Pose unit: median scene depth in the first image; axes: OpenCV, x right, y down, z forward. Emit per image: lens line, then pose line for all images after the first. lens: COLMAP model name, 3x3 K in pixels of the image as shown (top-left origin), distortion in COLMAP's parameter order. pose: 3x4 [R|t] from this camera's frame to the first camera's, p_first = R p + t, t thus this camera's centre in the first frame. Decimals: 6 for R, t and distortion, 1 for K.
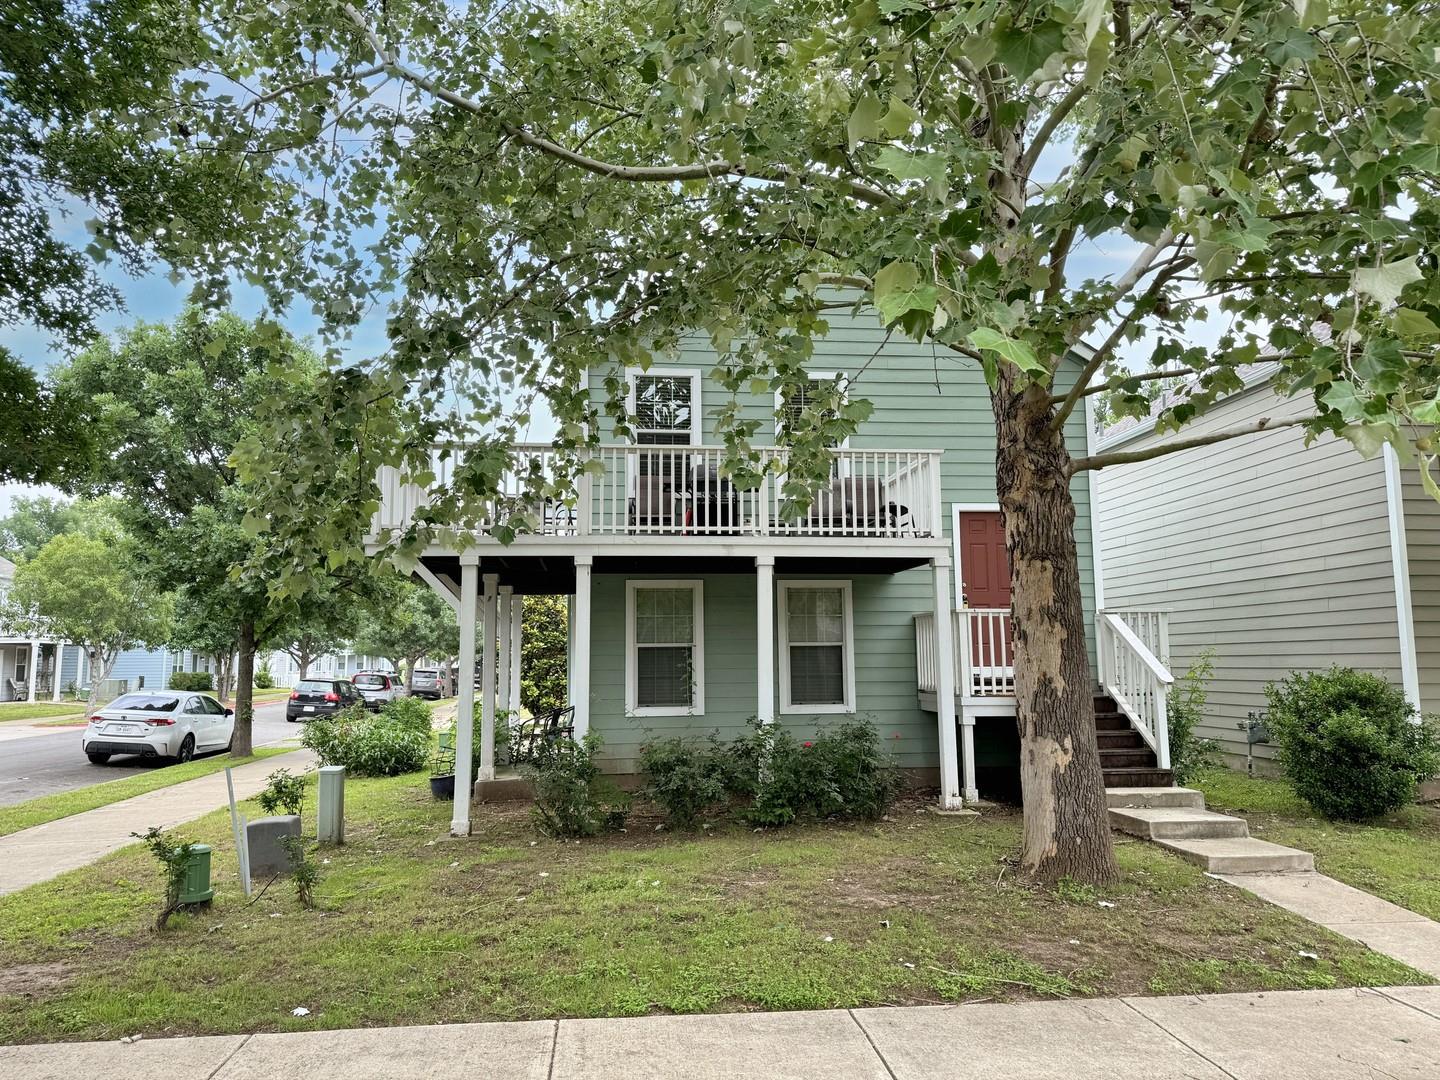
lens RADIAL K [[1032.7, 0, 717.6], [0, 1032.7, 530.0], [0, 0, 1]] dist [0.051611, -0.057076]
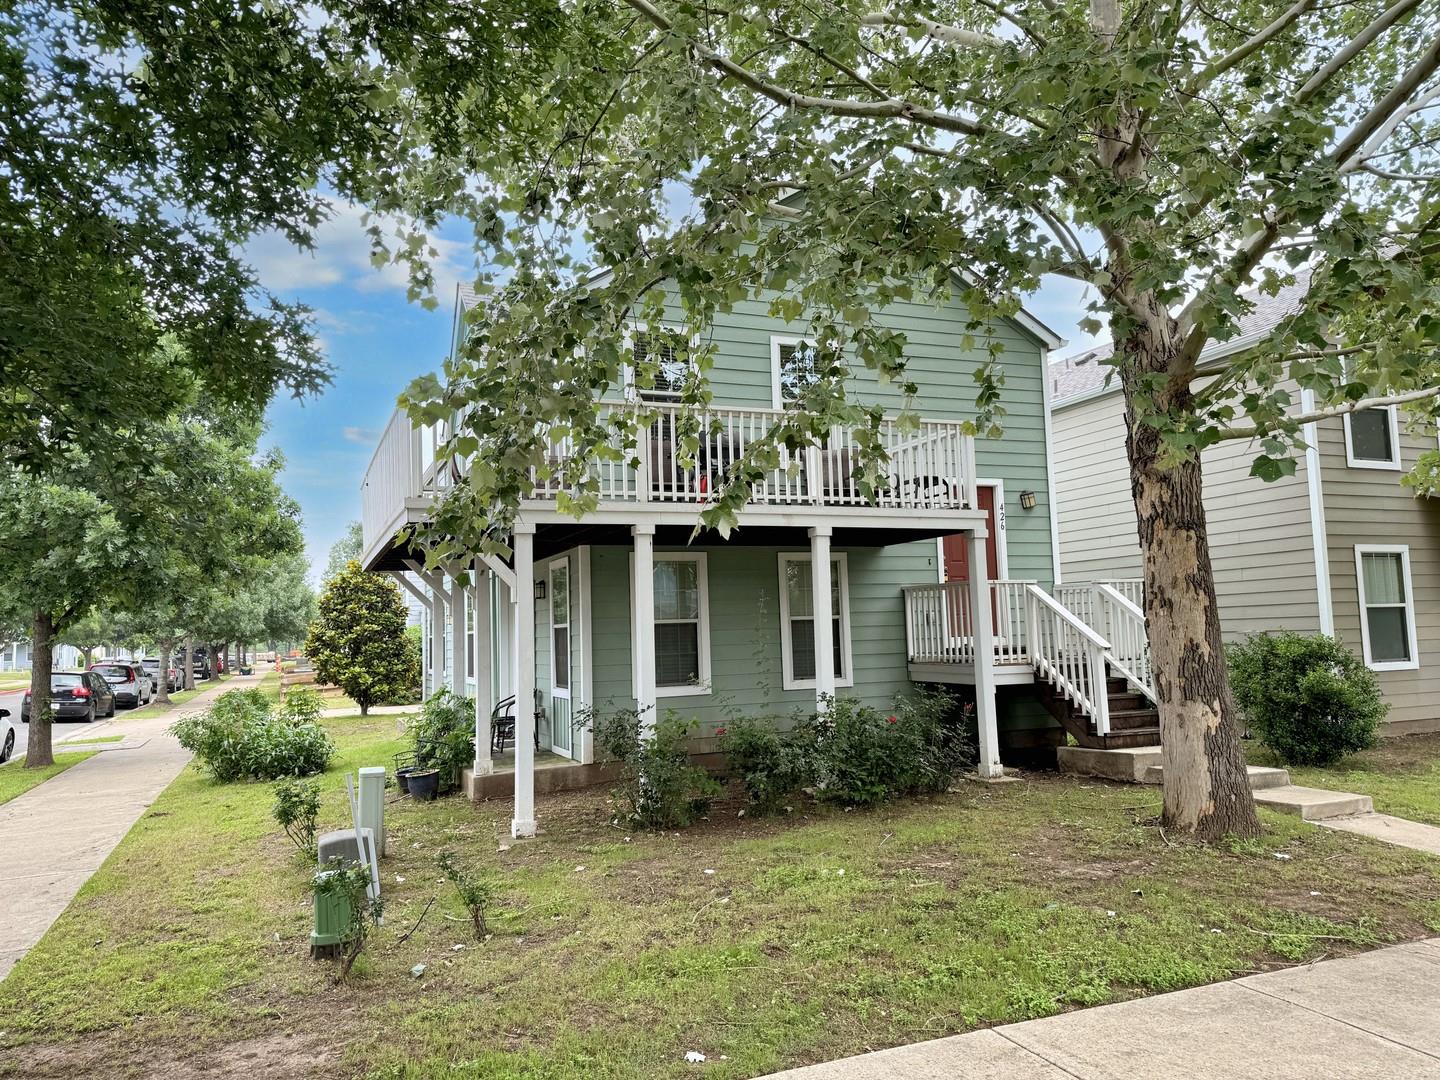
lens RADIAL K [[1032.7, 0, 721.5], [0, 1032.7, 545.8], [0, 0, 1]] dist [0.051611, -0.057076]
pose [[0.959324, 0.003925, 0.282279, -0.422743], [-0.014146, 0.999316, 0.034180, 0.016307], [-0.281951, -0.036783, 0.958723, 0.143207]]
